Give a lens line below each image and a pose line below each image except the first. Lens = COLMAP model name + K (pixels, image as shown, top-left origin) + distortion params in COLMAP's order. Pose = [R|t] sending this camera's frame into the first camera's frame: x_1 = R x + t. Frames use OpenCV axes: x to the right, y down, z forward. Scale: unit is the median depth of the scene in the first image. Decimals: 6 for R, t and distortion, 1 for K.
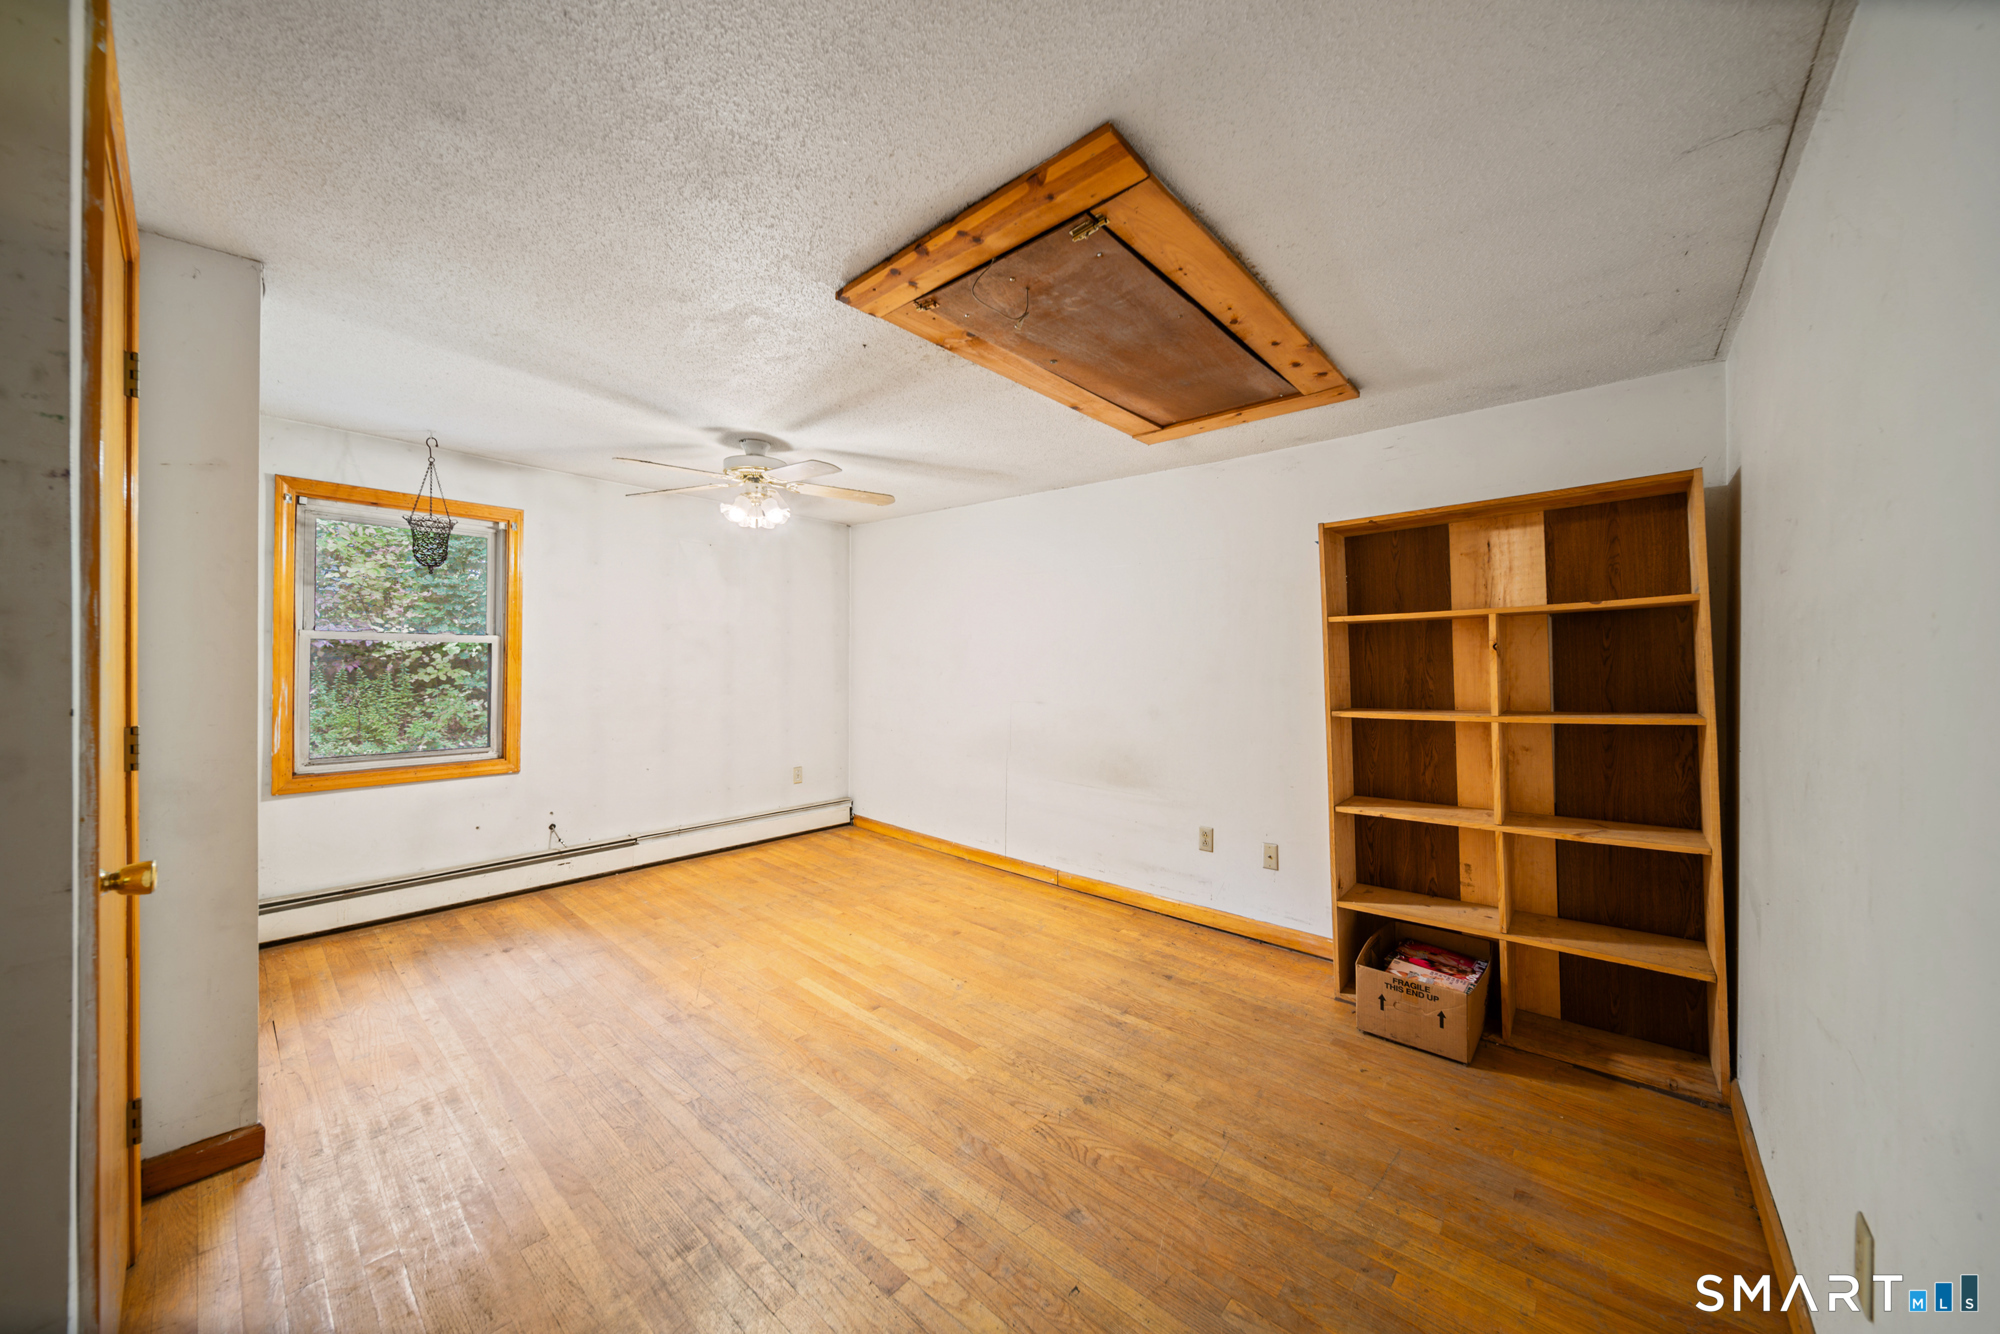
lens RADIAL K [[701.0, 0, 984.0], [0, 701.0, 650.9], [0, 0, 1]] dist [0.002035, -0.002212]
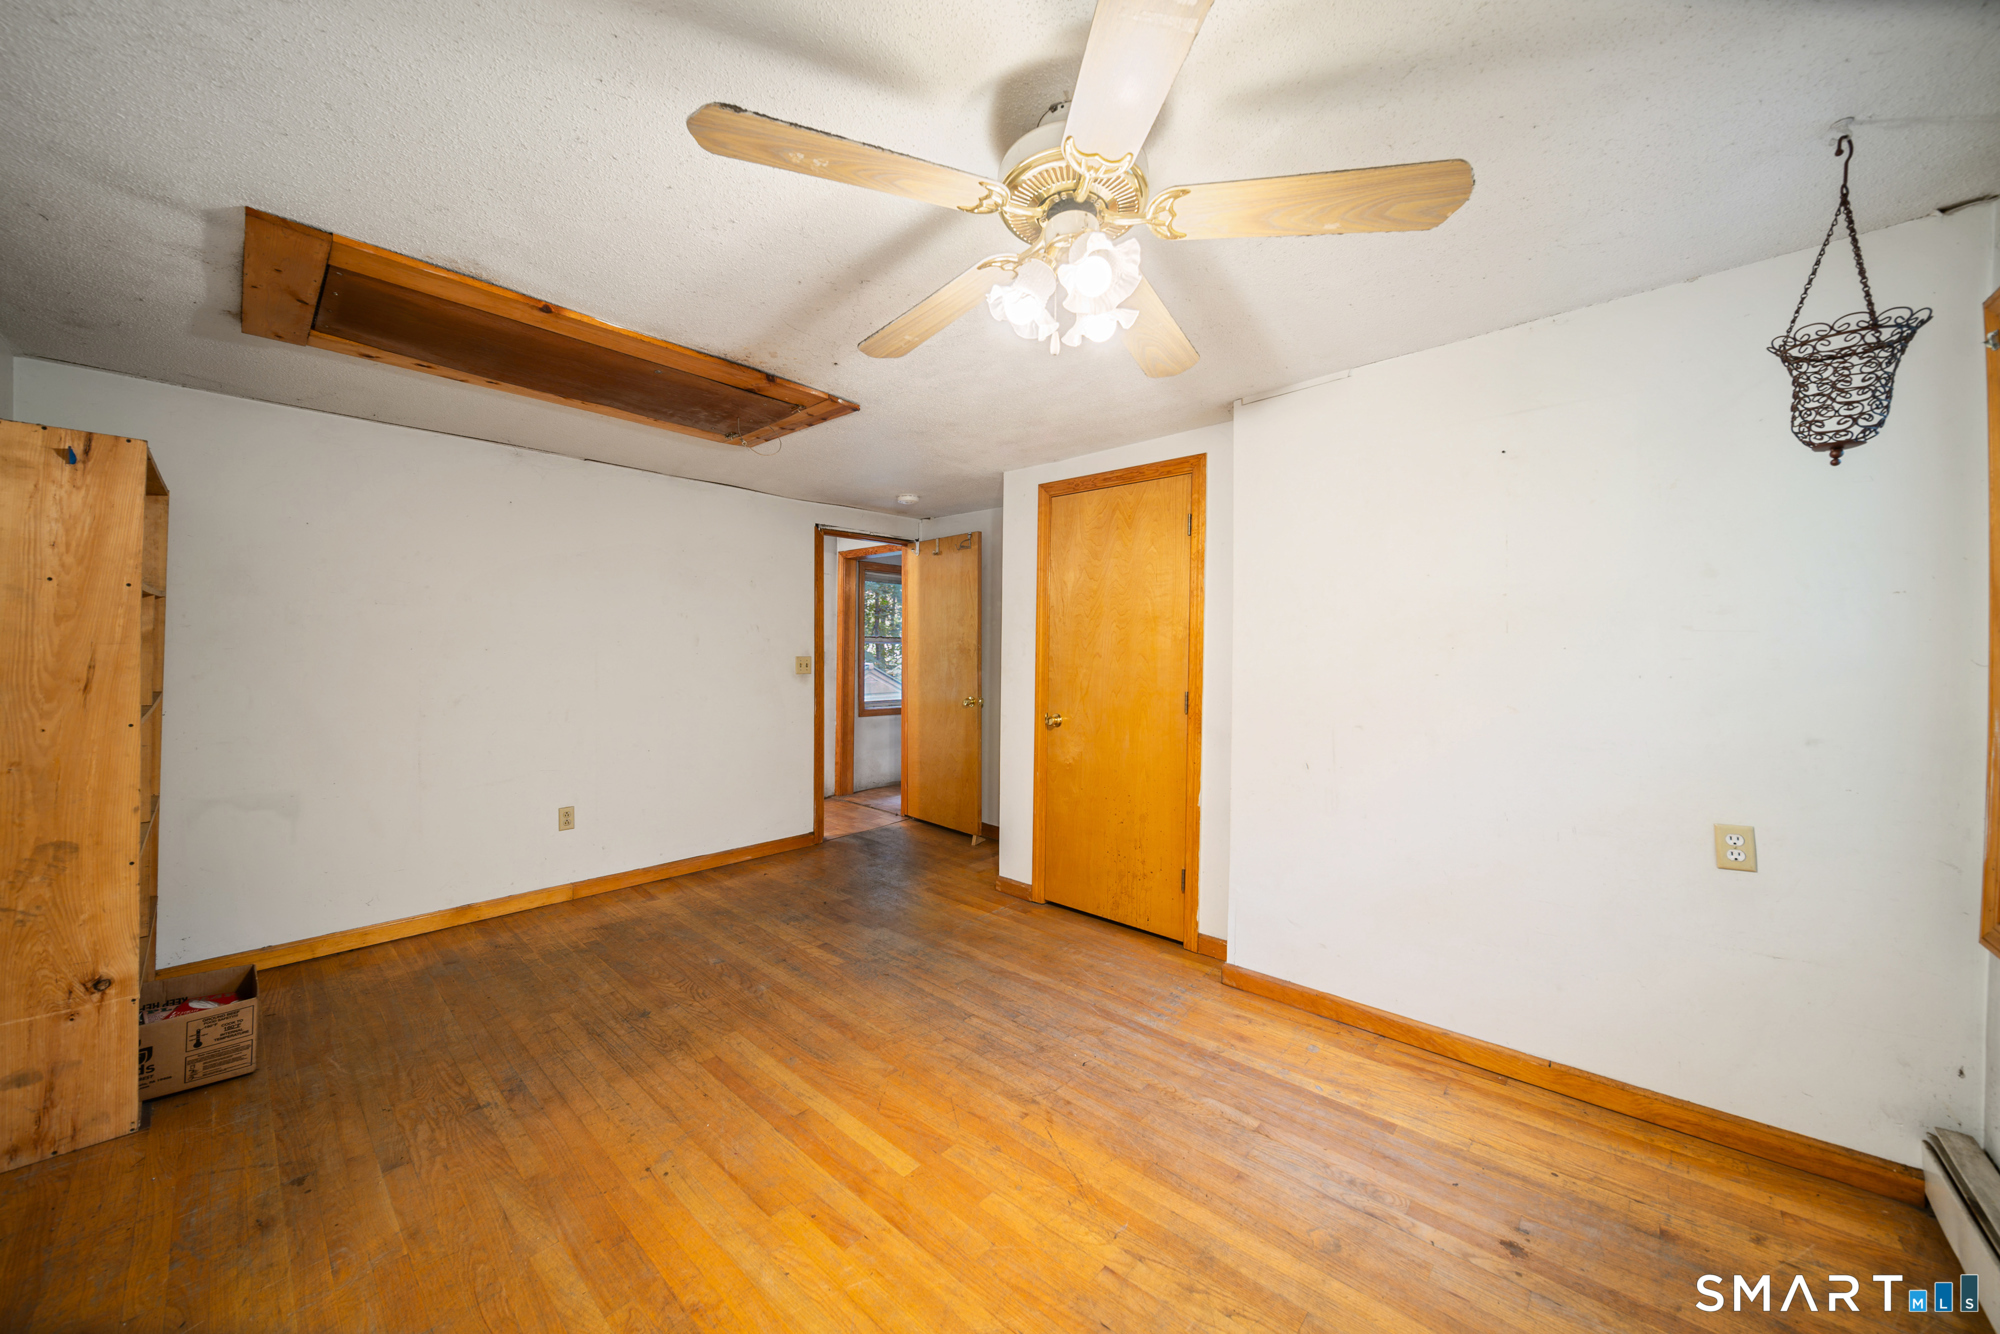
lens RADIAL K [[701.0, 0, 984.0], [0, 701.0, 650.9], [0, 0, 1]] dist [0.002035, -0.002212]
pose [[-0.999826, -0.014189, 0.012069, -0.392351], [-0.014423, 0.999706, -0.019516, 0.022006], [-0.011788, -0.019686, -0.999737, 1.956122]]
